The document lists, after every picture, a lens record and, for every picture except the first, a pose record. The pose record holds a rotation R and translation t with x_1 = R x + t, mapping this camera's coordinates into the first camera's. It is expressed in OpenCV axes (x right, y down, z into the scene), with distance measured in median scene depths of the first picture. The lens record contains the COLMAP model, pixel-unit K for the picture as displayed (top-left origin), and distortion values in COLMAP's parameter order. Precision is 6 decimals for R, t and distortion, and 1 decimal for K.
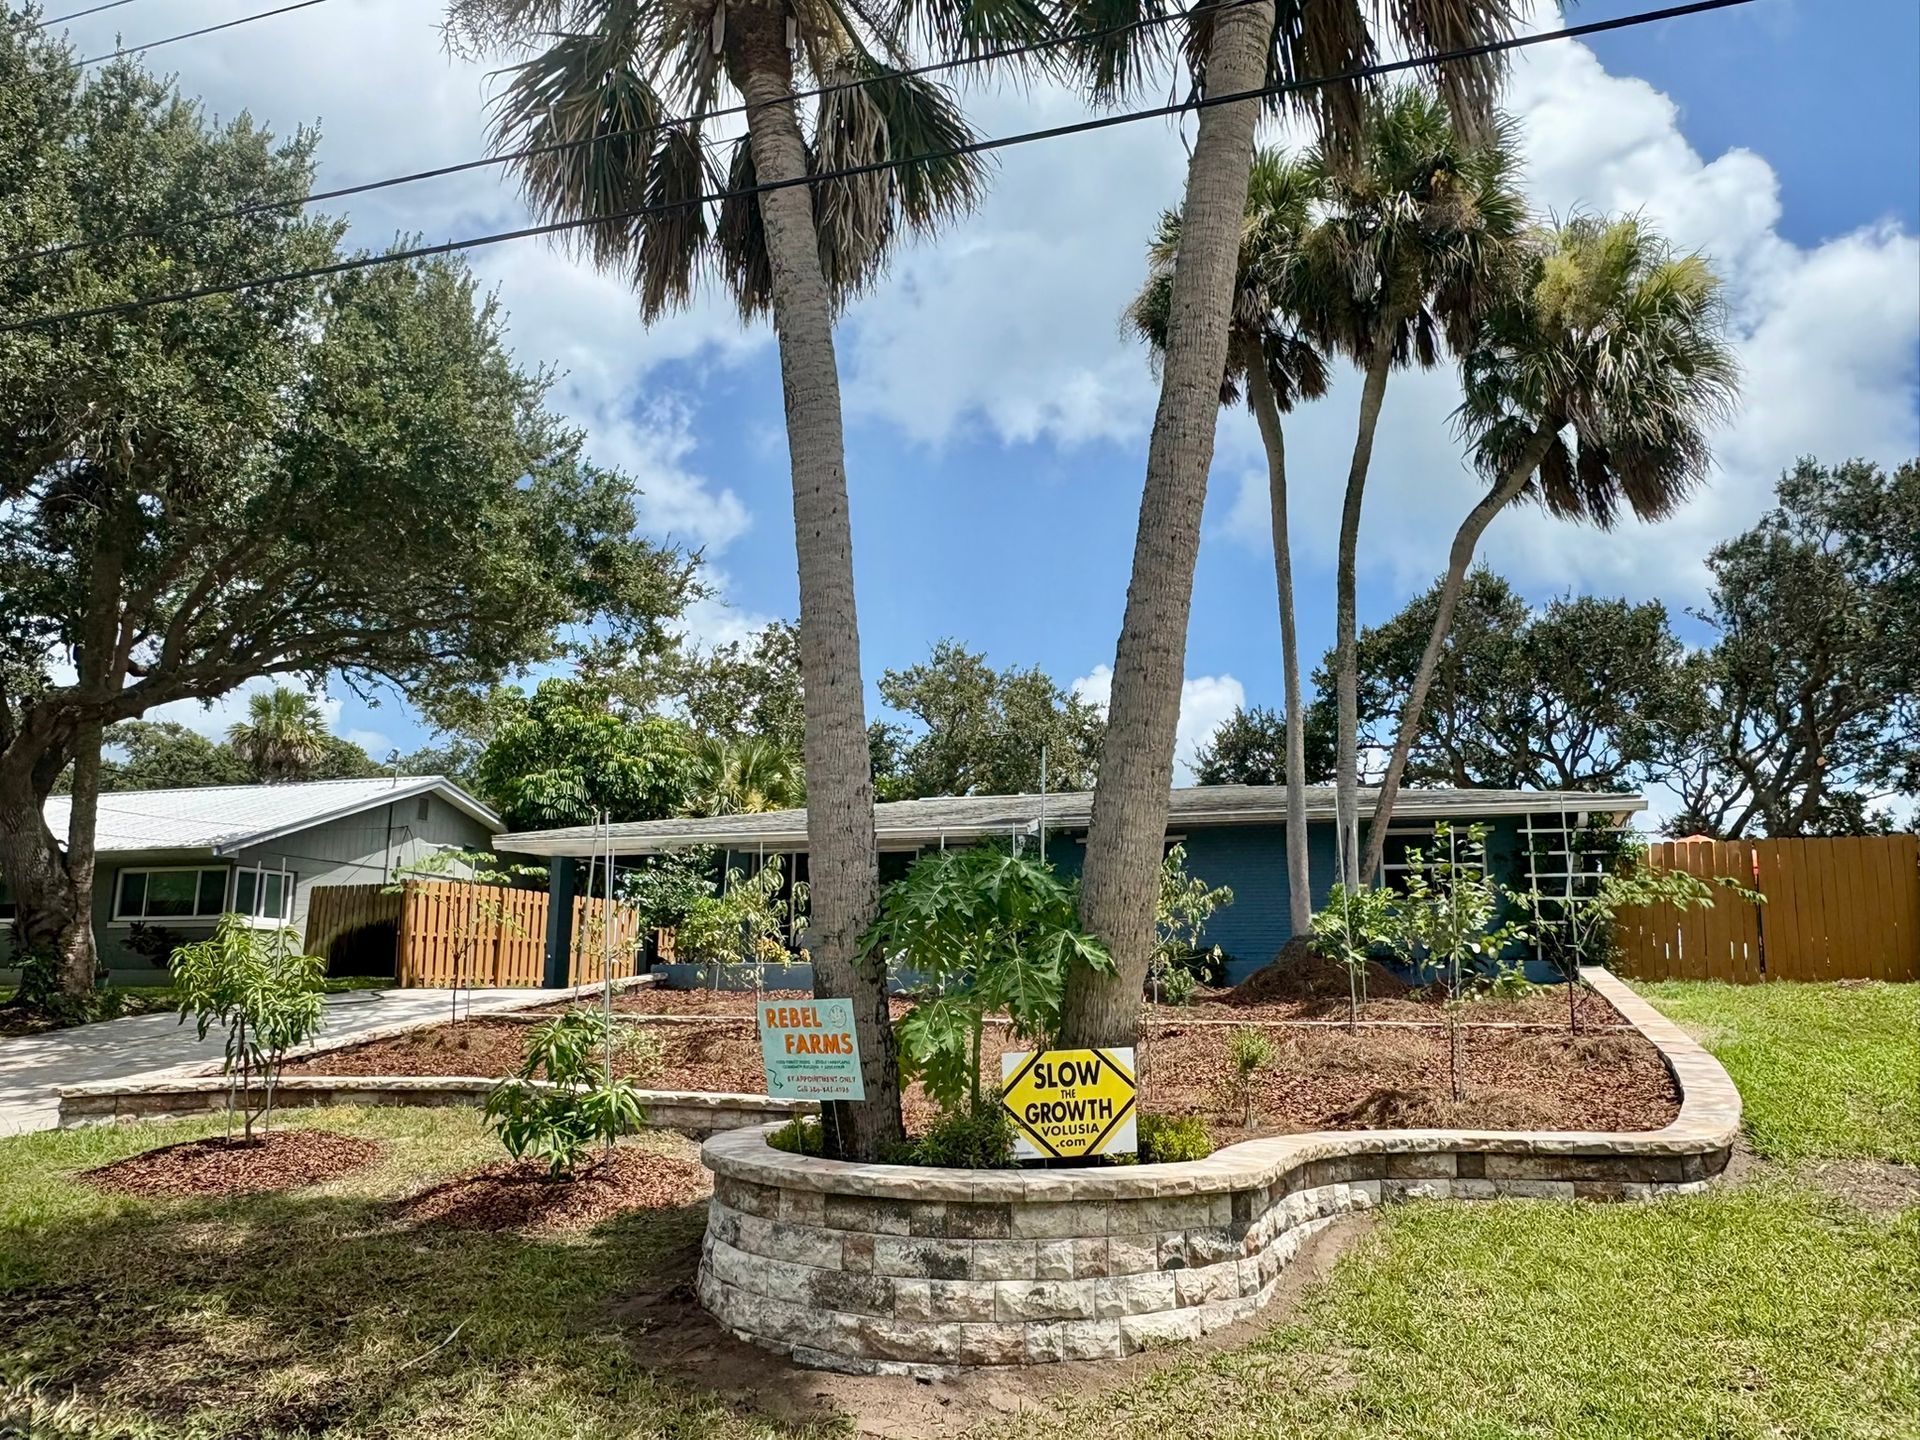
lens RADIAL K [[1450.4, 0, 957.4], [0, 1450.4, 730.2], [0, 0, 1]] dist [0.018729, -0.032208]
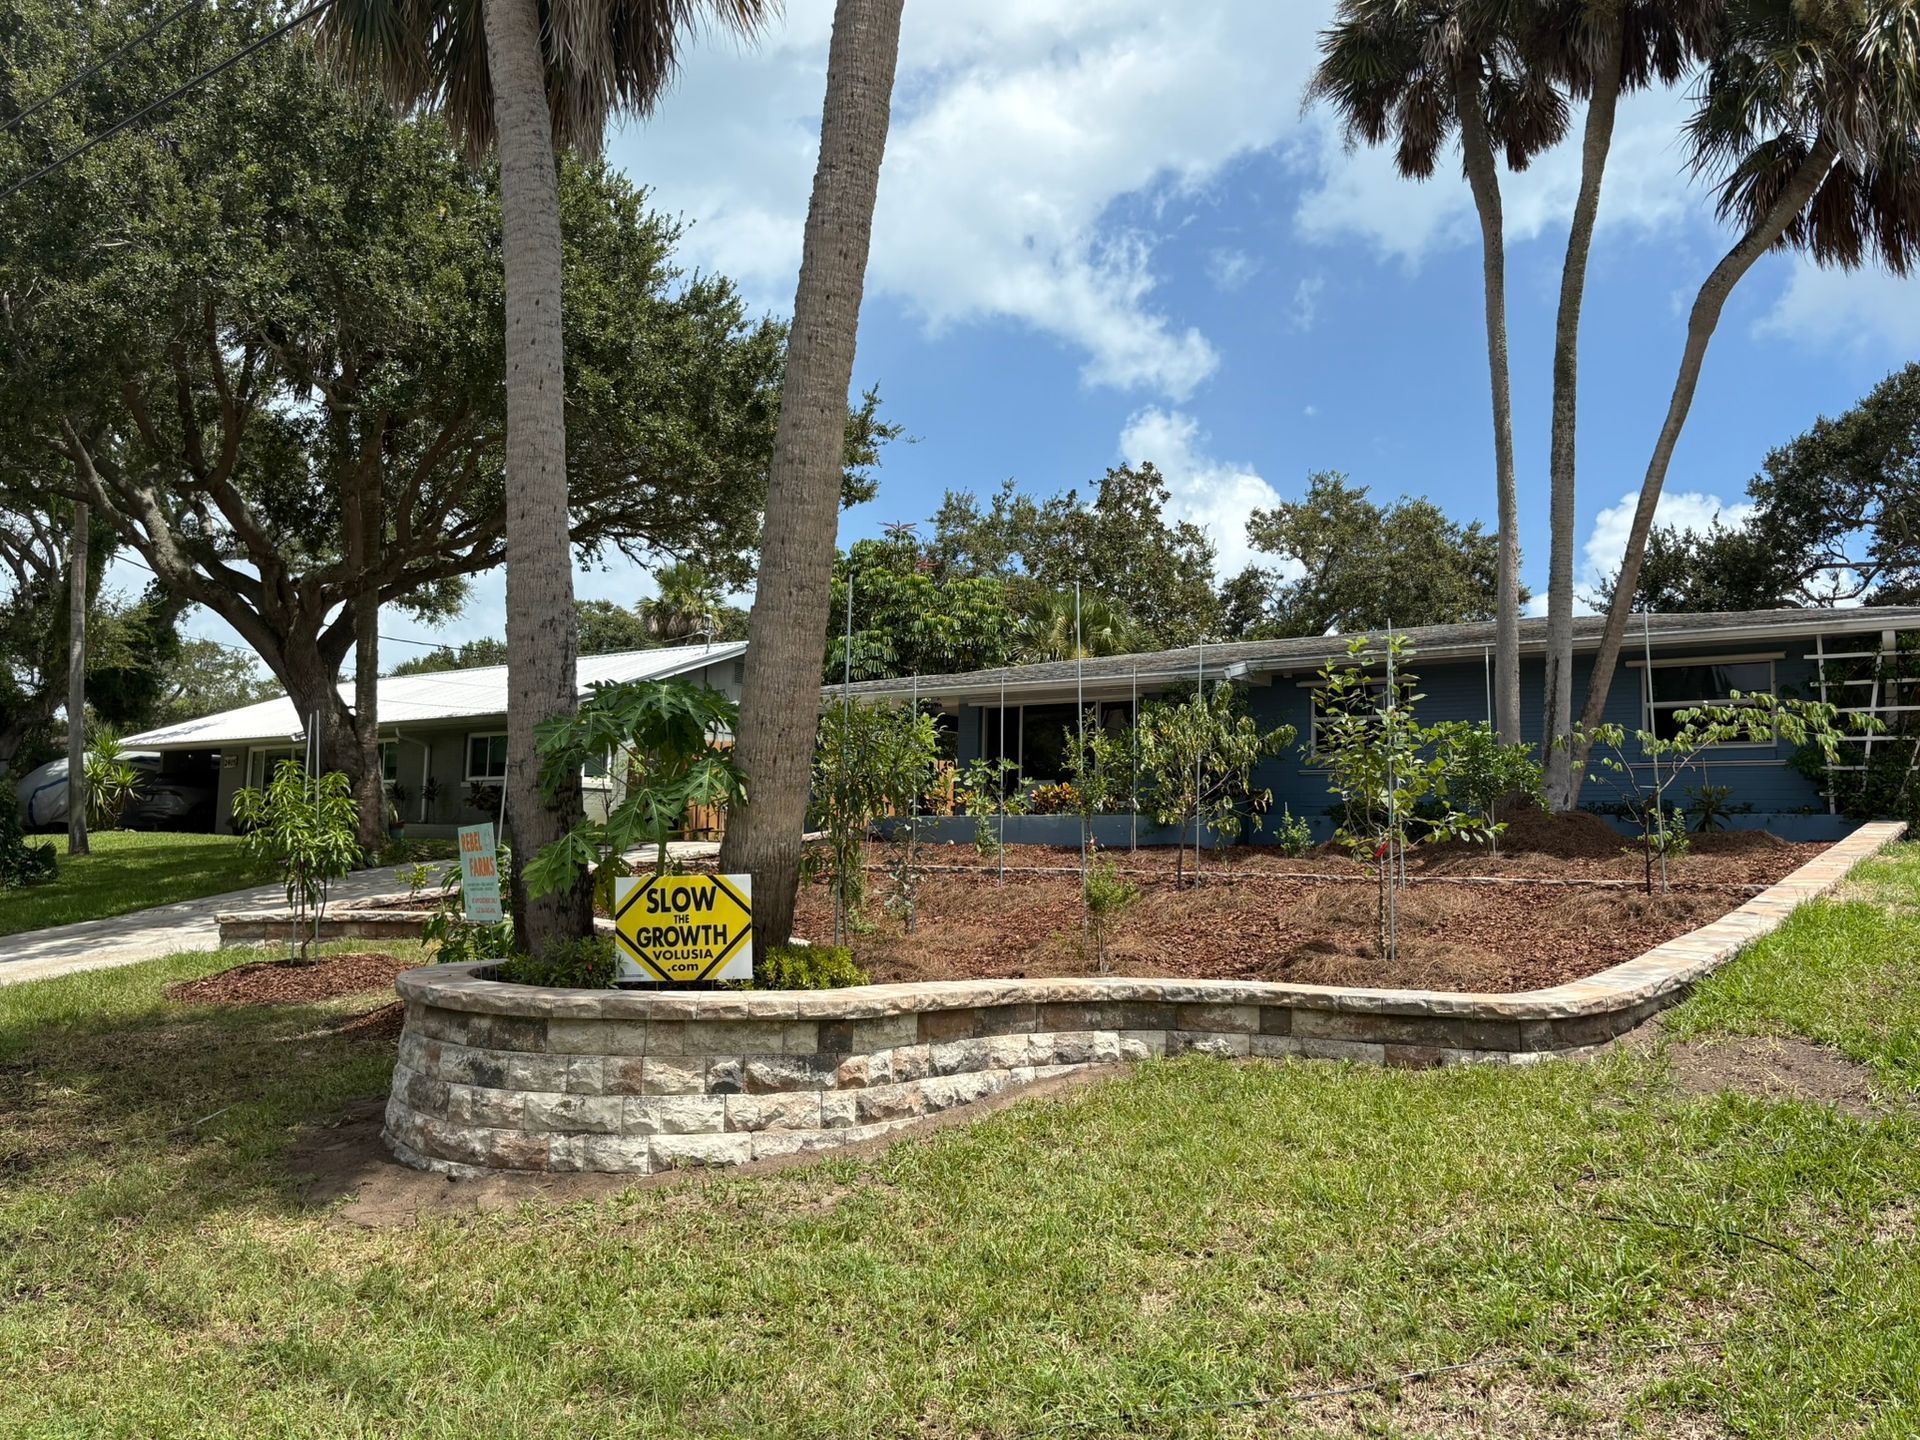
lens RADIAL K [[1526.5, 0, 961.8], [0, 1526.5, 714.0], [0, 0, 1]] dist [0.037021, -0.016336]
pose [[0.947394, -0.019051, -0.319502, 0.516882], [0.045195, 0.996188, 0.074612, 0.036458], [0.316862, -0.085126, 0.944644, 0.075547]]
